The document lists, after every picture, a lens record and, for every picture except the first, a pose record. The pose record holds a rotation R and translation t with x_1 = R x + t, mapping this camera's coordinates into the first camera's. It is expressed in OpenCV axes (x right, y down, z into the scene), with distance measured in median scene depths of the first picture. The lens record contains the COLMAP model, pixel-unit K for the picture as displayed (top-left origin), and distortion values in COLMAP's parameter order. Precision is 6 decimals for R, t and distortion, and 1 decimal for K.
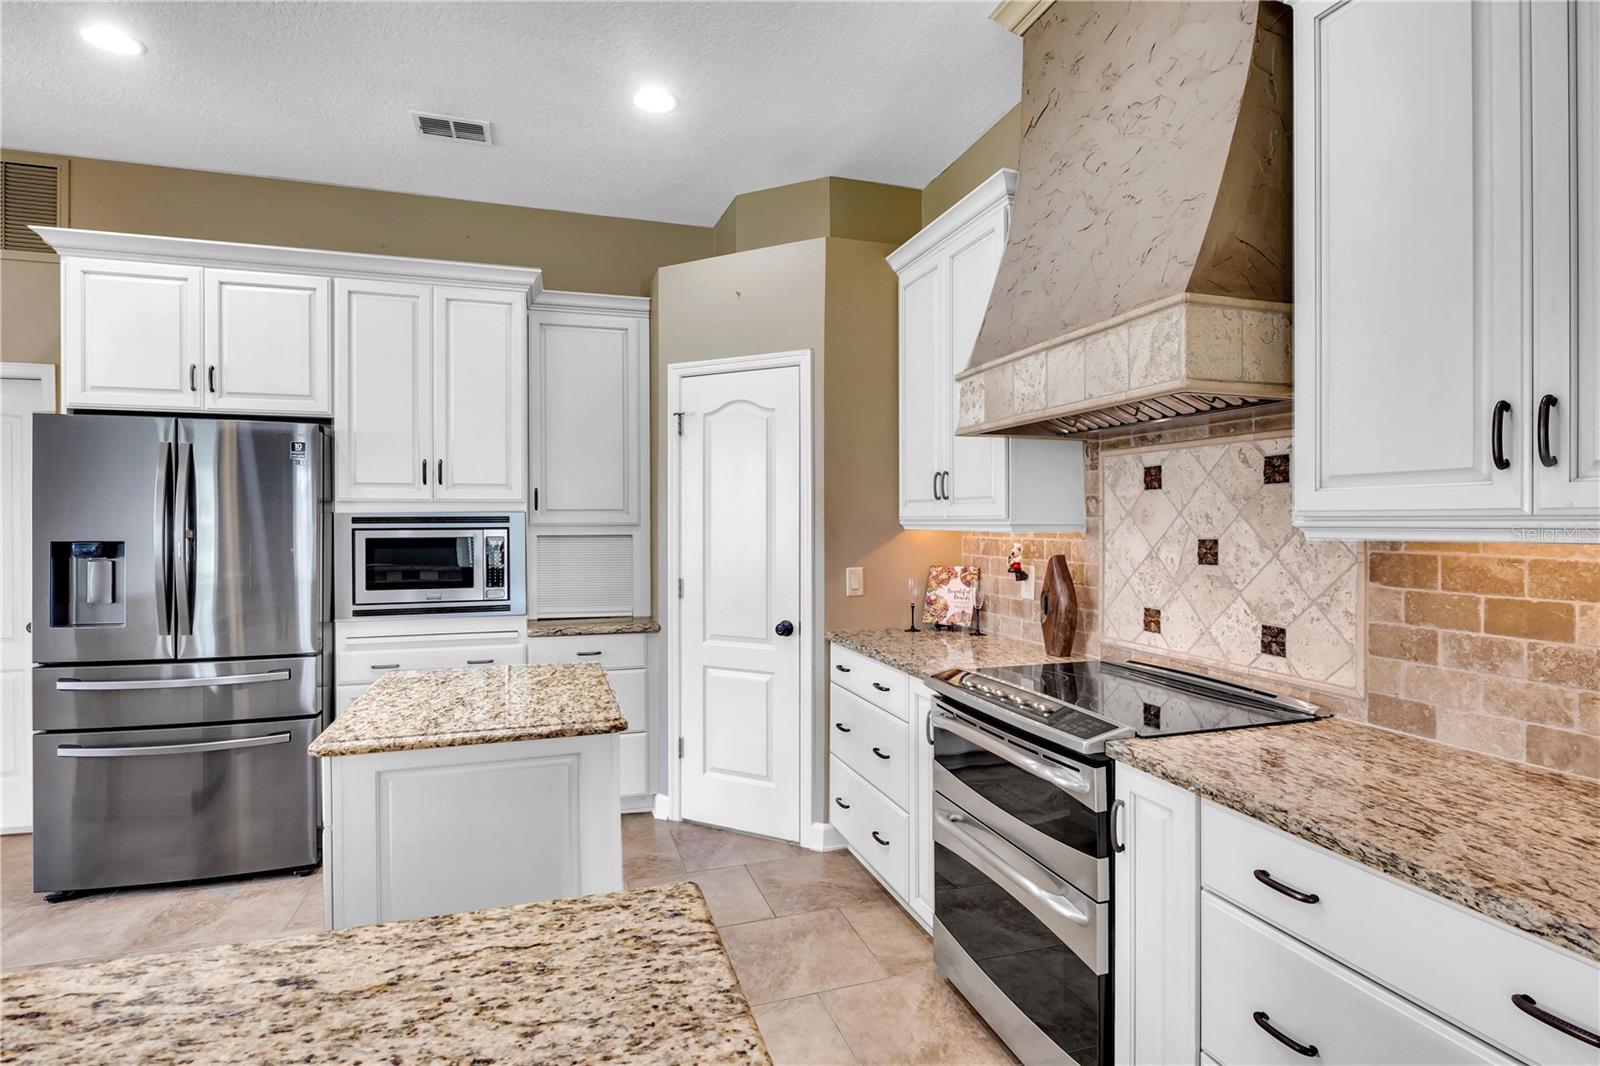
lens RADIAL K [[797.6, 0, 805.3], [0, 797.6, 526.5], [0, 0, 1]] dist [-0.006992, -0.001320]
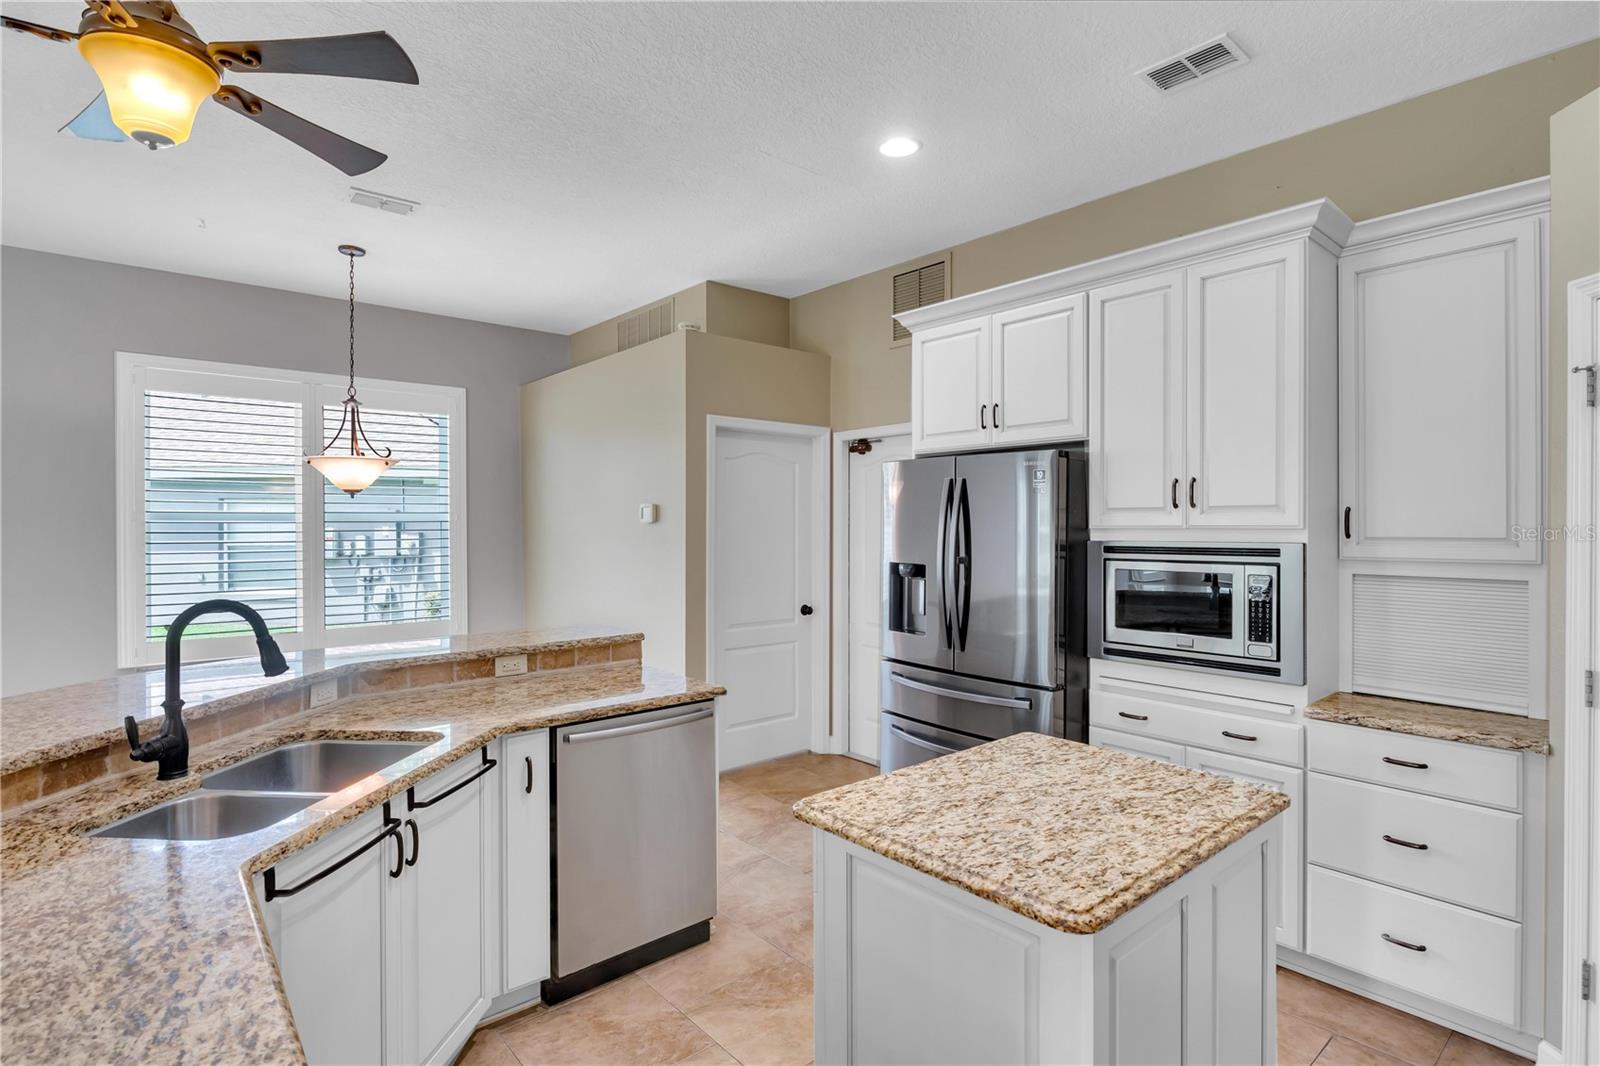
lens RADIAL K [[797.6, 0, 805.3], [0, 797.6, 526.5], [0, 0, 1]] dist [-0.006992, -0.001320]
pose [[0.386566, 0.002704, -0.922258, 0.157822], [-0.005820, 0.999983, 0.000493, -0.035258], [0.922243, 0.005177, 0.386575, 0.354233]]
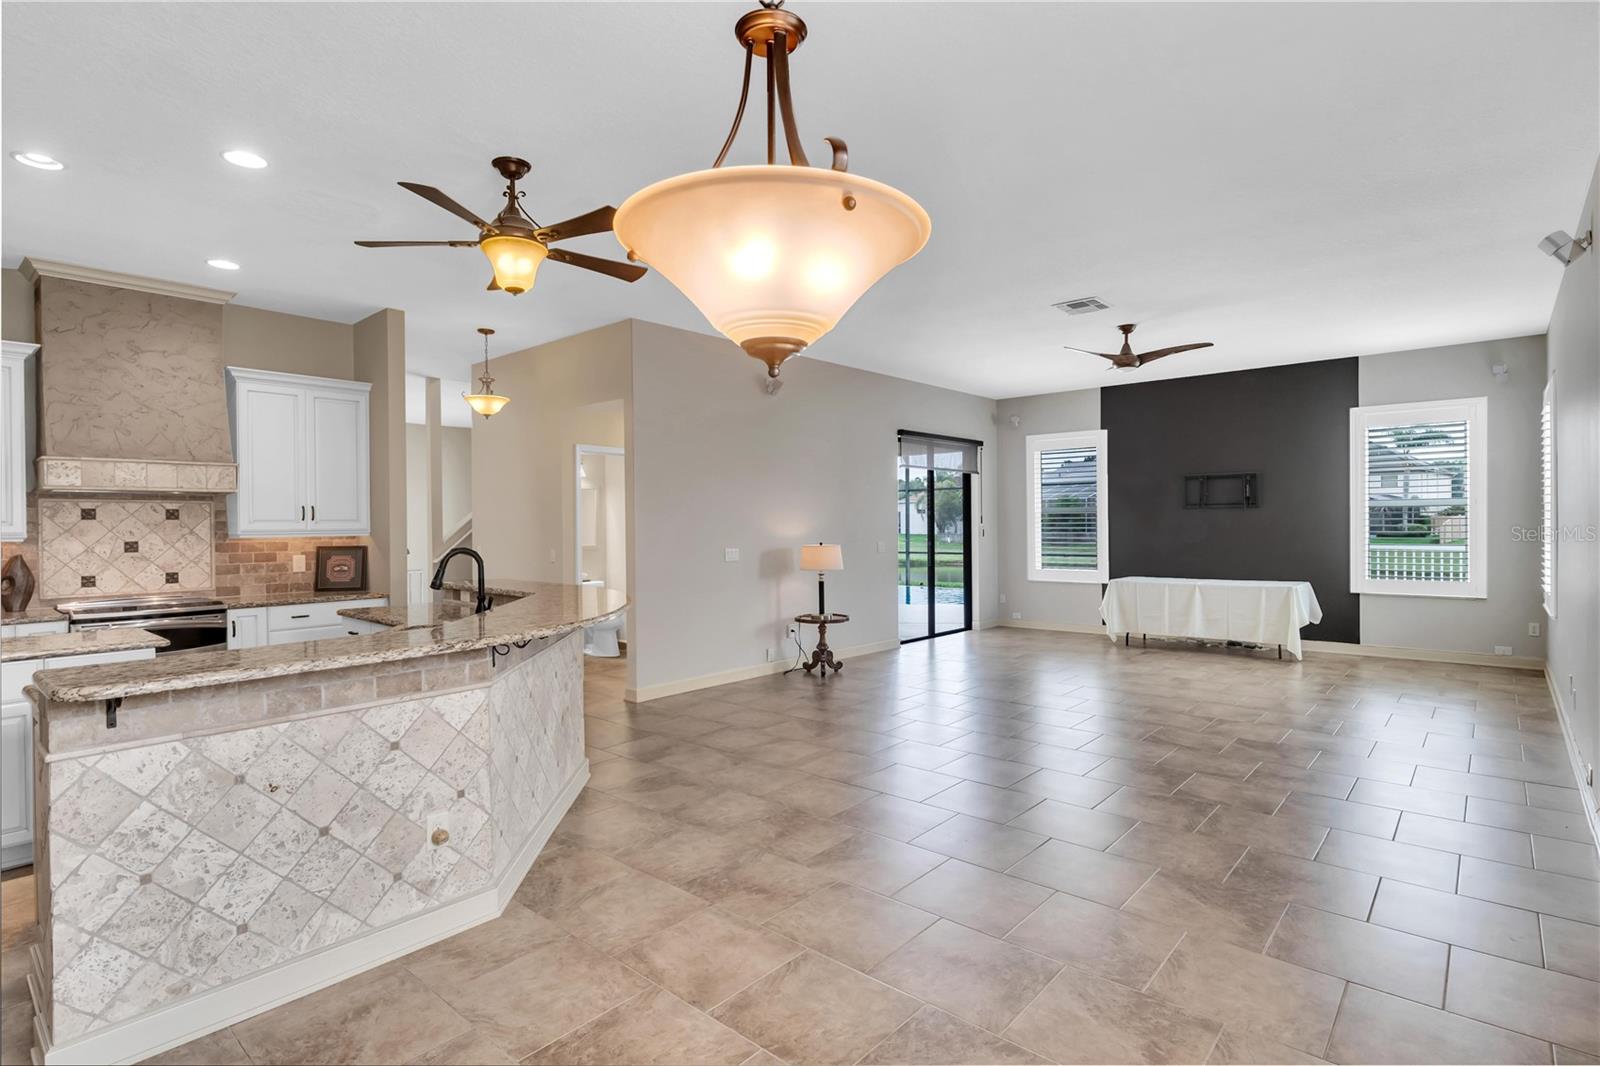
lens RADIAL K [[797.6, 0, 805.3], [0, 797.6, 526.5], [0, 0, 1]] dist [-0.006992, -0.001320]
pose [[-0.512586, 0.003374, 0.858629, -1.855898], [0.017083, 0.999834, 0.006269, -0.007181], [-0.858466, 0.017882, -0.512559, 0.349217]]
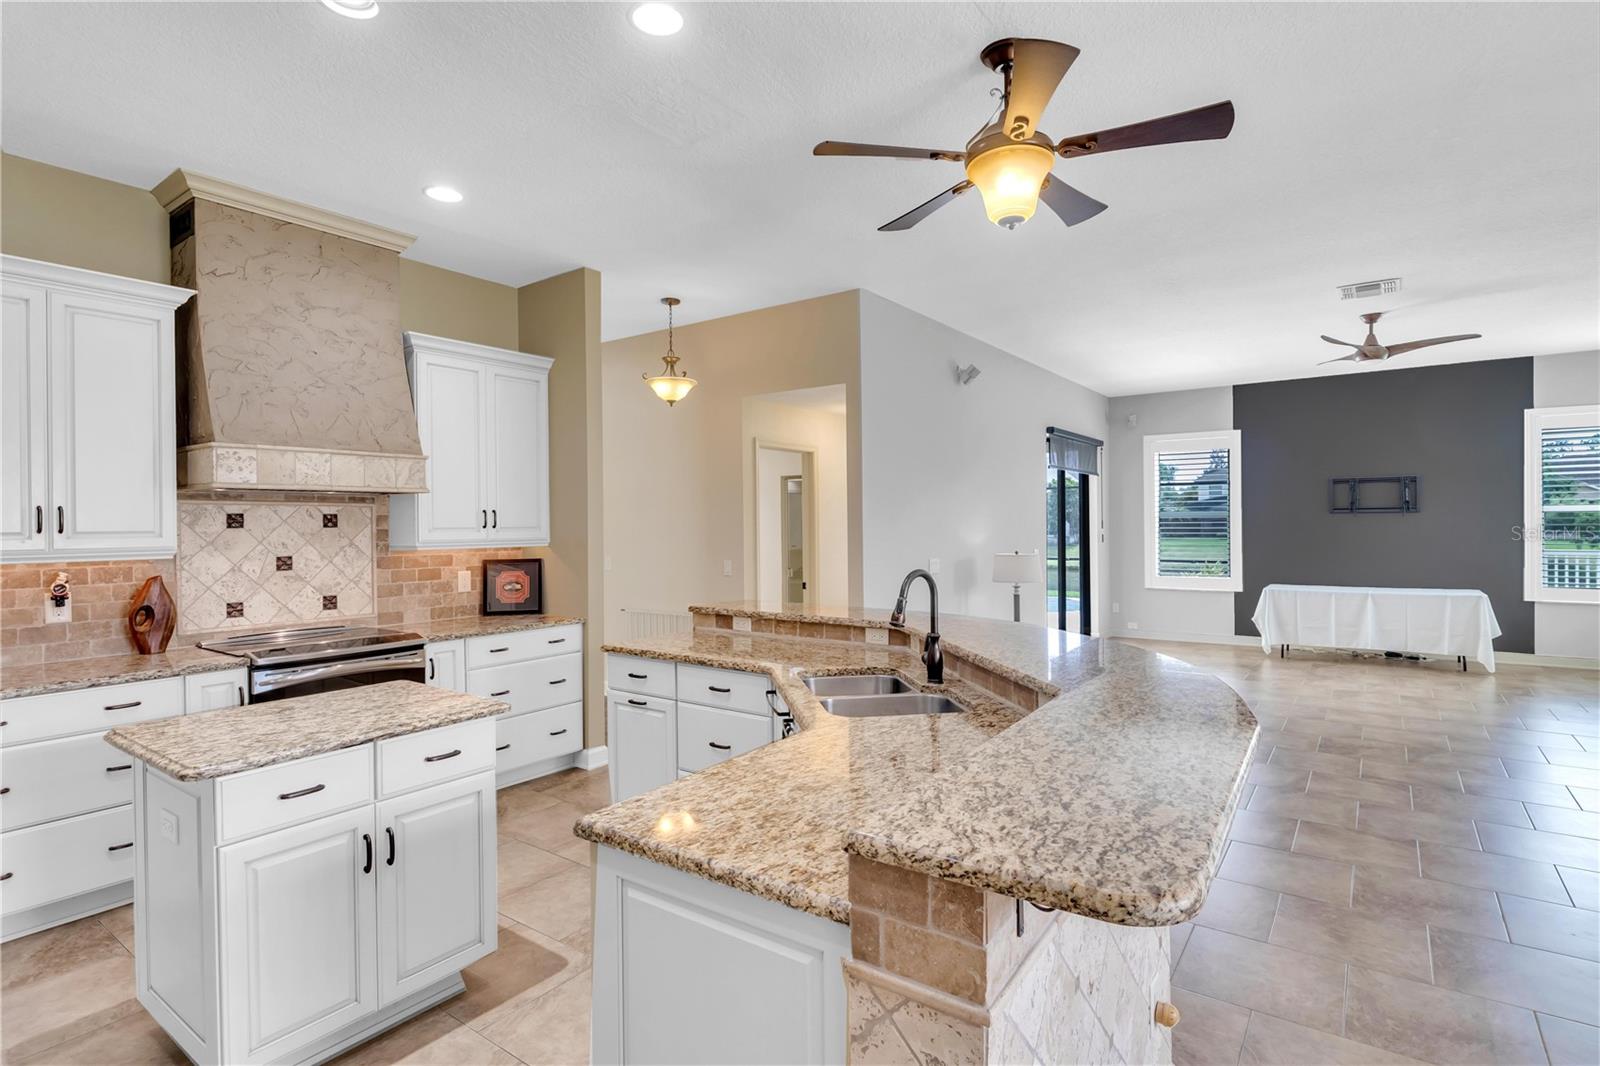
lens RADIAL K [[797.6, 0, 805.3], [0, 797.6, 526.5], [0, 0, 1]] dist [-0.006992, -0.001320]
pose [[-0.590075, 0.005534, 0.807330, -1.207885], [0.016882, 0.999842, 0.005485, -0.030872], [-0.807172, 0.016866, -0.590075, 0.801873]]
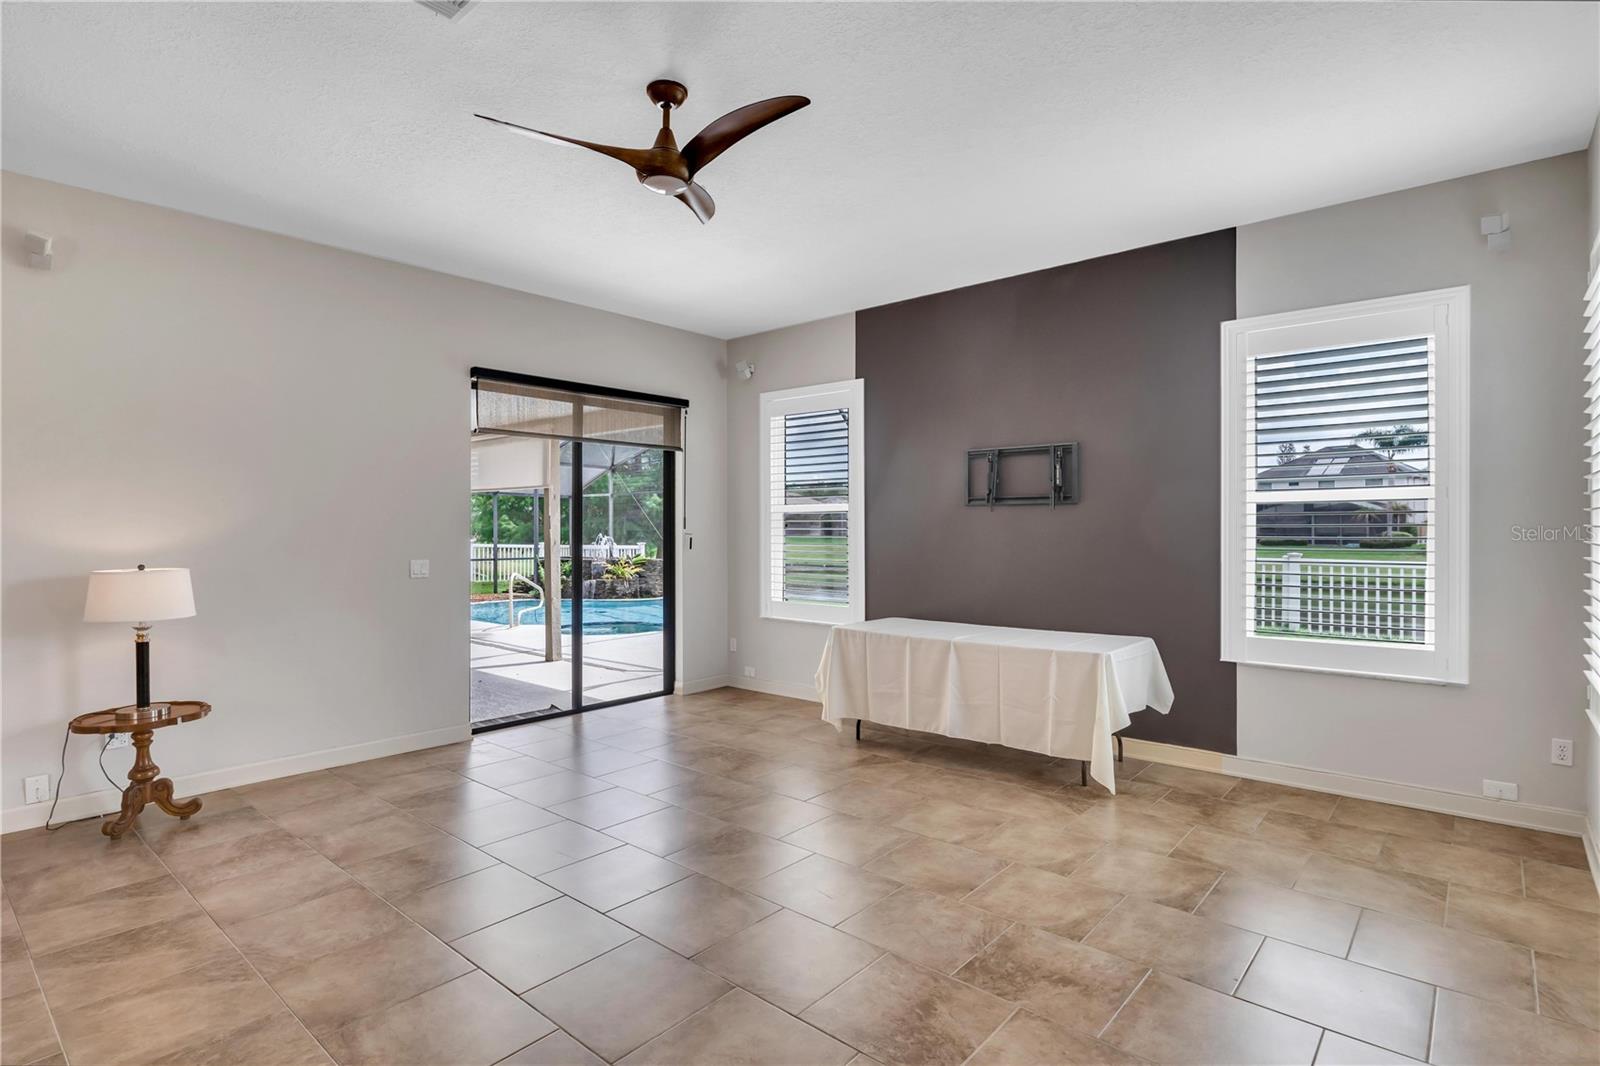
lens RADIAL K [[802.0, 0, 802.9], [0, 802.0, 528.0], [0, 0, 1]] dist [-0.010747, -0.000286]
pose [[-0.521373, 0.002004, 0.853326, -1.359574], [0.010122, 0.999941, 0.003836, 0.007117], [-0.853269, 0.010638, -0.521363, -1.153567]]
